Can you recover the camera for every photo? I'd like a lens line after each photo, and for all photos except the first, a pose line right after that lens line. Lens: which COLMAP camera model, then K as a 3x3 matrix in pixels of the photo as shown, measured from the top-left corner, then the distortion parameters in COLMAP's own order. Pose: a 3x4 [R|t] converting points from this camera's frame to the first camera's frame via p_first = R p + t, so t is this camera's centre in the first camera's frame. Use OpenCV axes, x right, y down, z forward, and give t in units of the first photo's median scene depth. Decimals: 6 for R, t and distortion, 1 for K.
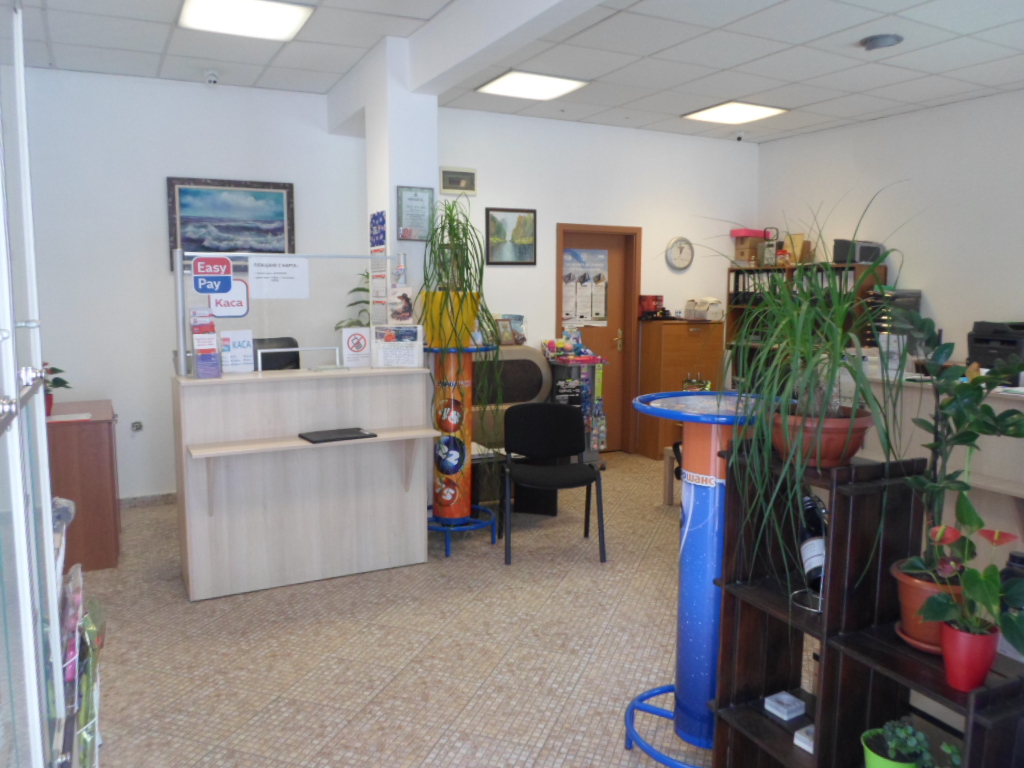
lens RADIAL K [[788.2, 0, 512.0], [0, 788.2, 384.0], [0, 0, 1]] dist [-0.031315, -0.003793]
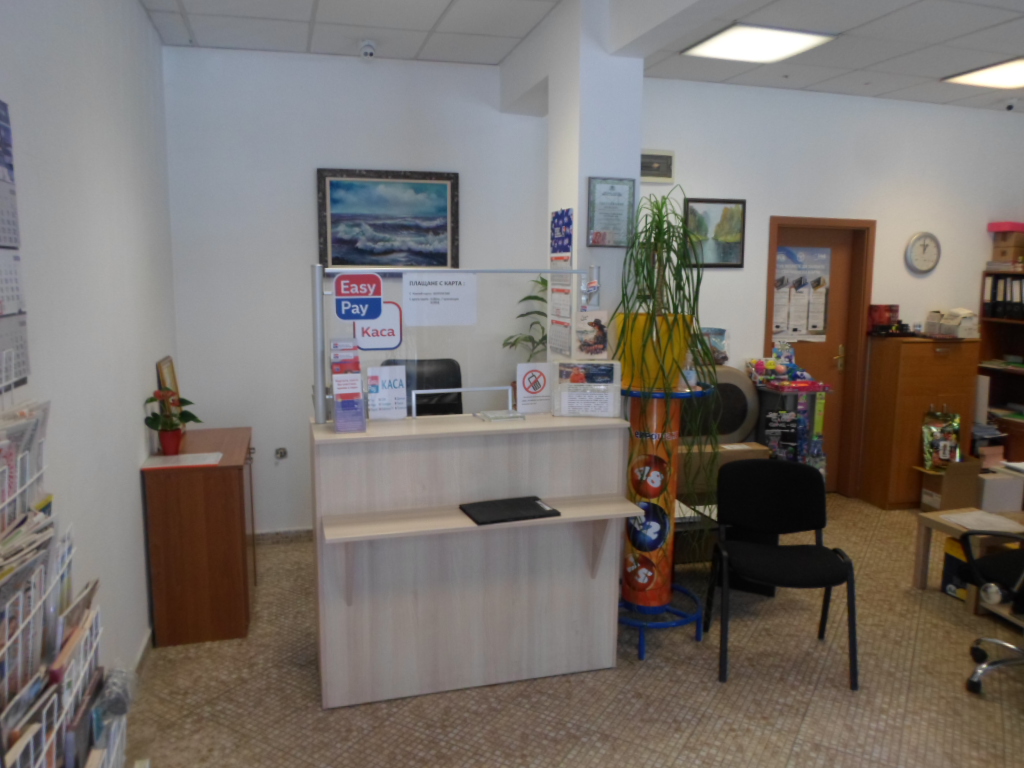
lens RADIAL K [[763.5, 0, 512.0], [0, 763.5, 384.0], [0, 0, 1]] dist [-0.039184, -0.008382]
pose [[0.981248, 0.034535, -0.189631, -0.069466], [-0.027684, 0.998869, 0.038657, -0.072480], [0.190752, -0.032682, 0.981094, 0.232906]]
